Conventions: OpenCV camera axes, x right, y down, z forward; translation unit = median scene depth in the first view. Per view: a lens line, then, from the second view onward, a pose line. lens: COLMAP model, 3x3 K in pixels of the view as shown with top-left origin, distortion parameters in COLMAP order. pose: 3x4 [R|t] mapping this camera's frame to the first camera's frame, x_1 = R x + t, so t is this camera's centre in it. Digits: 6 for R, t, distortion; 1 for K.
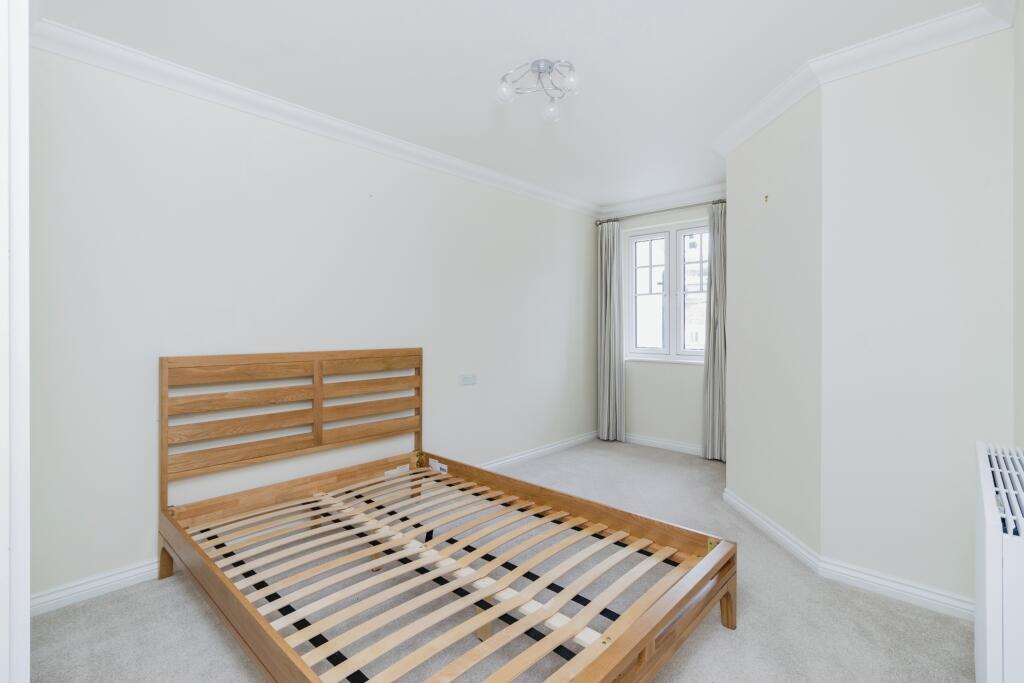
lens RADIAL K [[476.7, 0, 512.5], [0, 476.7, 333.6], [0, 0, 1]] dist [0.001420, 0.000104]
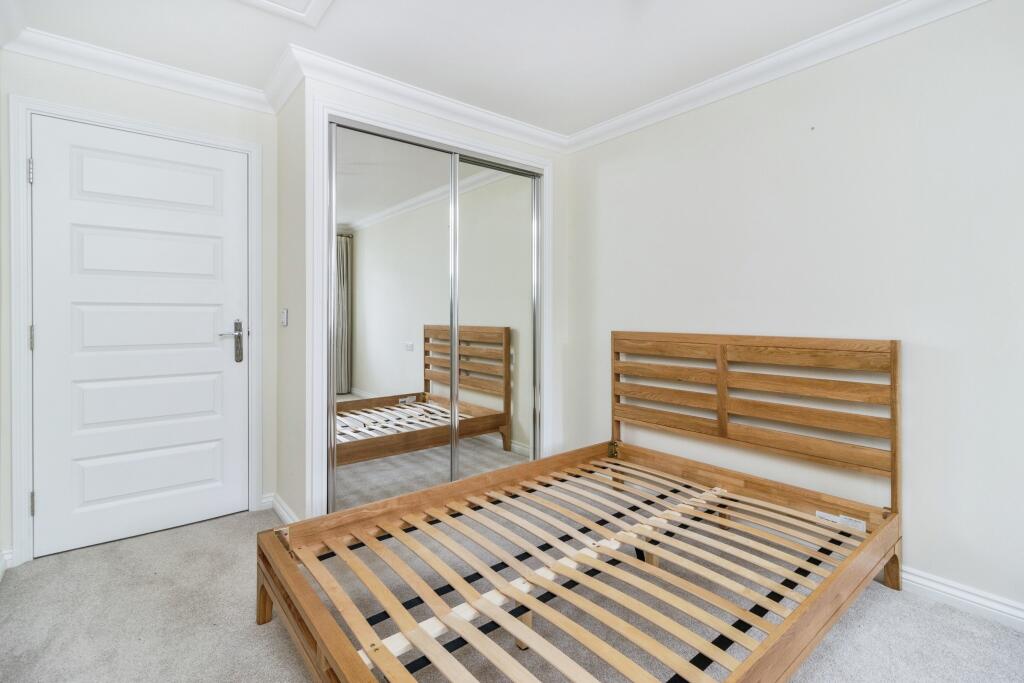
lens RADIAL K [[476.7, 0, 507.2], [0, 476.7, 313.2], [0, 0, 1]] dist [0.001420, 0.000104]
pose [[-0.137473, 0.005332, -0.990491, 0.564793], [-0.003339, 0.999977, 0.005847, -0.007797], [0.990500, 0.004111, -0.137452, 0.722876]]
